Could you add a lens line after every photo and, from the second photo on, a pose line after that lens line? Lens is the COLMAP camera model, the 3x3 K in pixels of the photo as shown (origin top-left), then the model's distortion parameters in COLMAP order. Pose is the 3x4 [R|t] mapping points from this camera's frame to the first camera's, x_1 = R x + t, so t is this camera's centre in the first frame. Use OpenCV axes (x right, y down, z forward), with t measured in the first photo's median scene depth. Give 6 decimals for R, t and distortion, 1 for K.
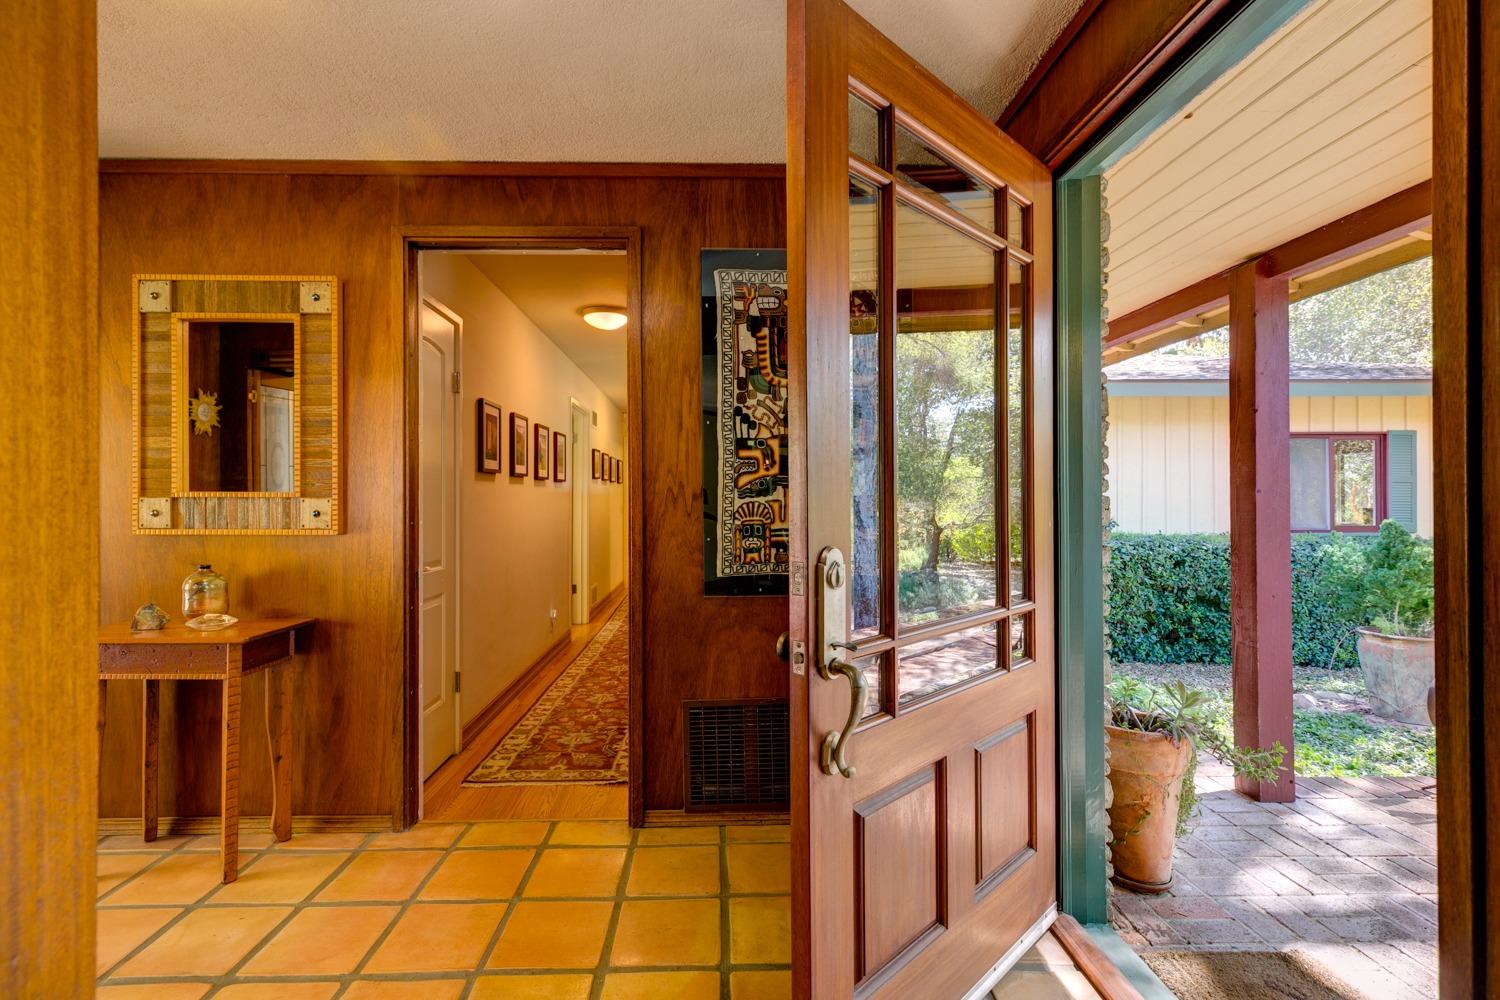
lens RADIAL K [[706.5, 0, 750.0], [0, 706.5, 500.0], [0, 0, 1]] dist [0.001789, -0.000103]
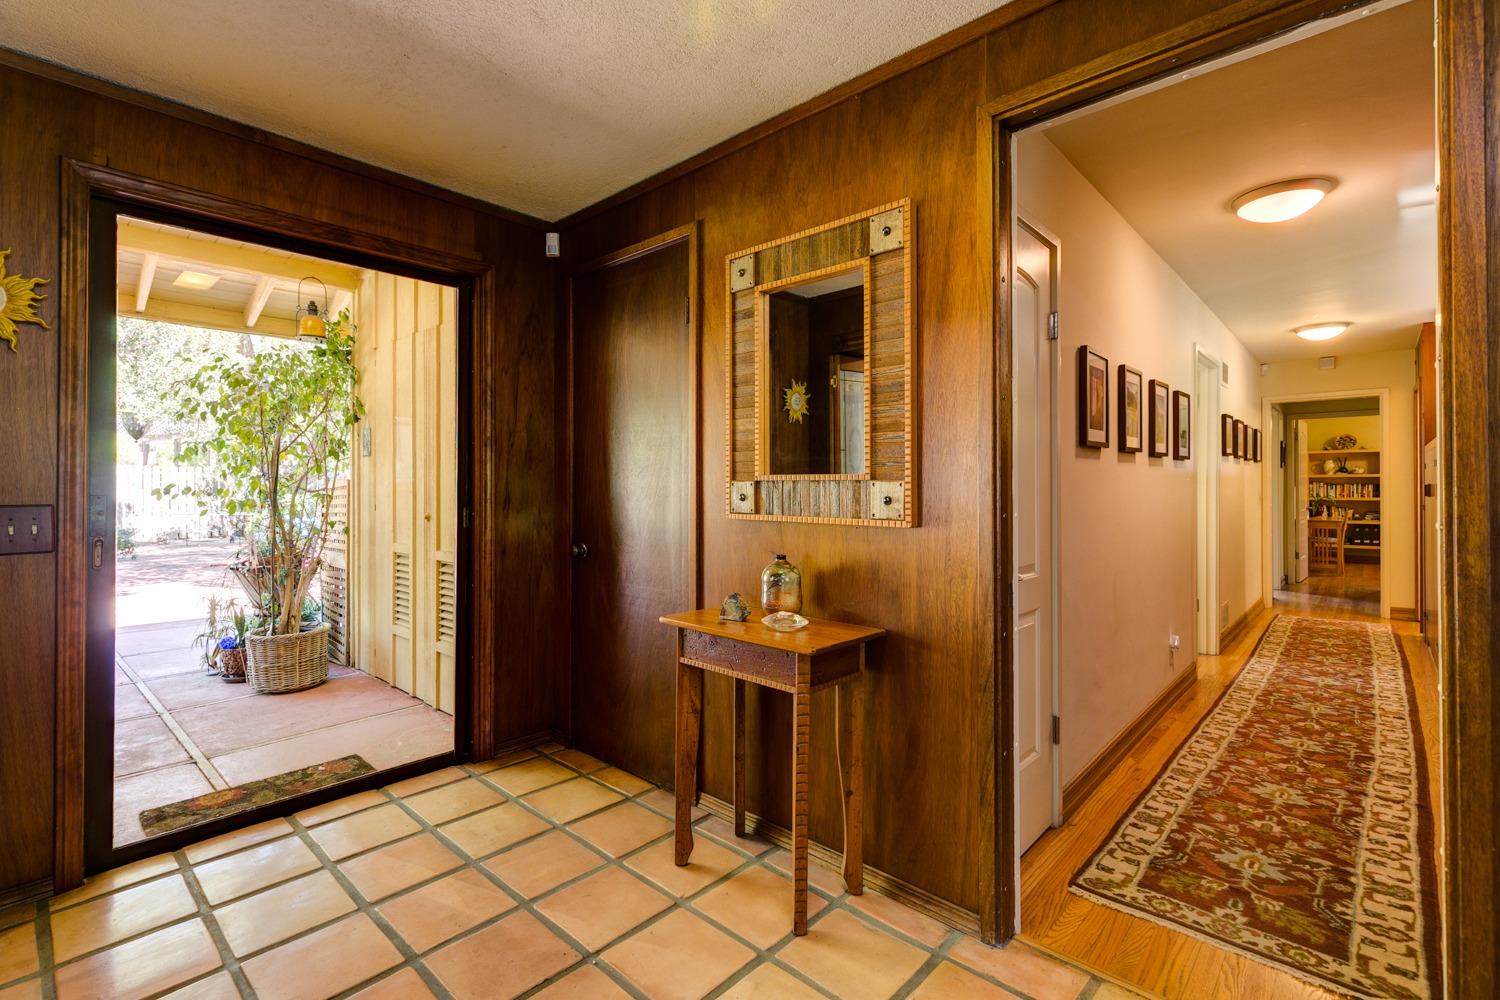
lens RADIAL K [[684.5, 0, 734.7], [0, 684.5, 477.8], [0, 0, 1]] dist [0.011704, 0.000265]
pose [[0.714485, -0.007626, -0.699610, -0.190652], [-0.000291, 0.999937, -0.011196, 0.002346], [0.699651, 0.008203, 0.714438, 0.318906]]
